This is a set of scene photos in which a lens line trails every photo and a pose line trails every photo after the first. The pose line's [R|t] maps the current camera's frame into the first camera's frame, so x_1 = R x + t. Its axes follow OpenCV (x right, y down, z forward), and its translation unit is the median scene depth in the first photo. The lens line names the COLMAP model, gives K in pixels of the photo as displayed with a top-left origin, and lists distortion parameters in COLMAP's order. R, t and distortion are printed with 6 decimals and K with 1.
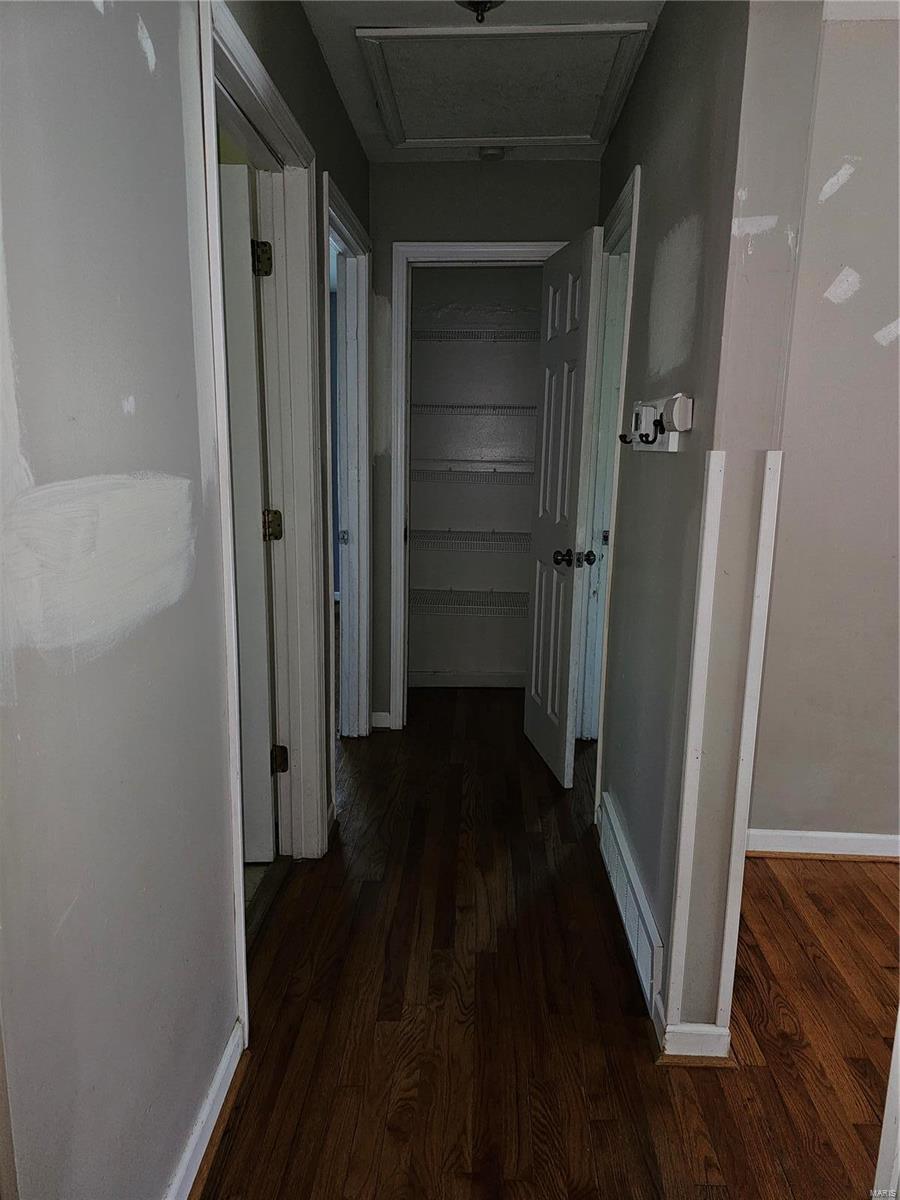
lens RADIAL K [[801.6, 0, 454.9], [0, 801.6, 601.5], [0, 0, 1]] dist [0.077099, -0.075644]
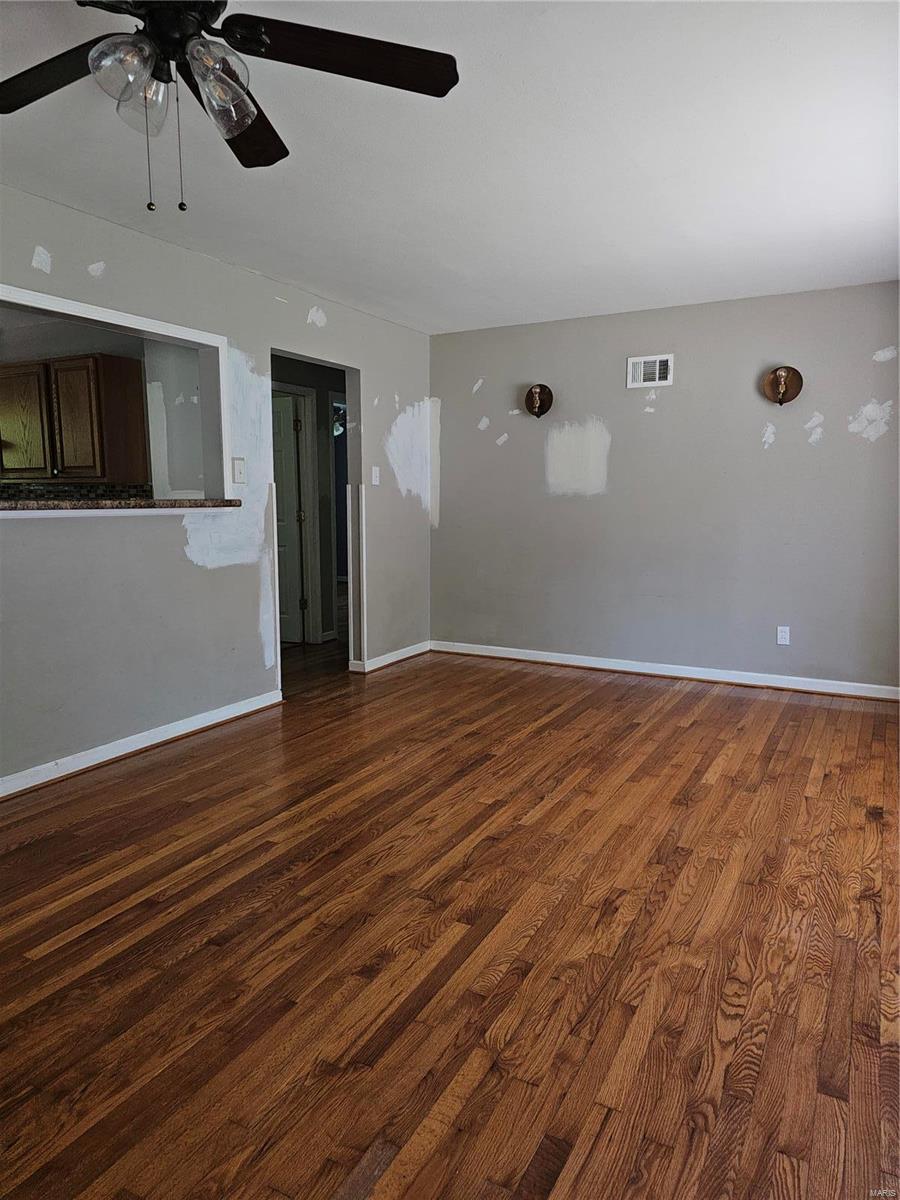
lens RADIAL K [[794.5, 0, 452.3], [0, 794.5, 600.8], [0, 0, 1]] dist [0.078902, -0.073404]
pose [[0.899443, 0.041472, -0.435067, 1.670327], [-0.071798, 0.995984, -0.053491, 0.352302], [0.431101, 0.079349, 0.898808, -1.412422]]
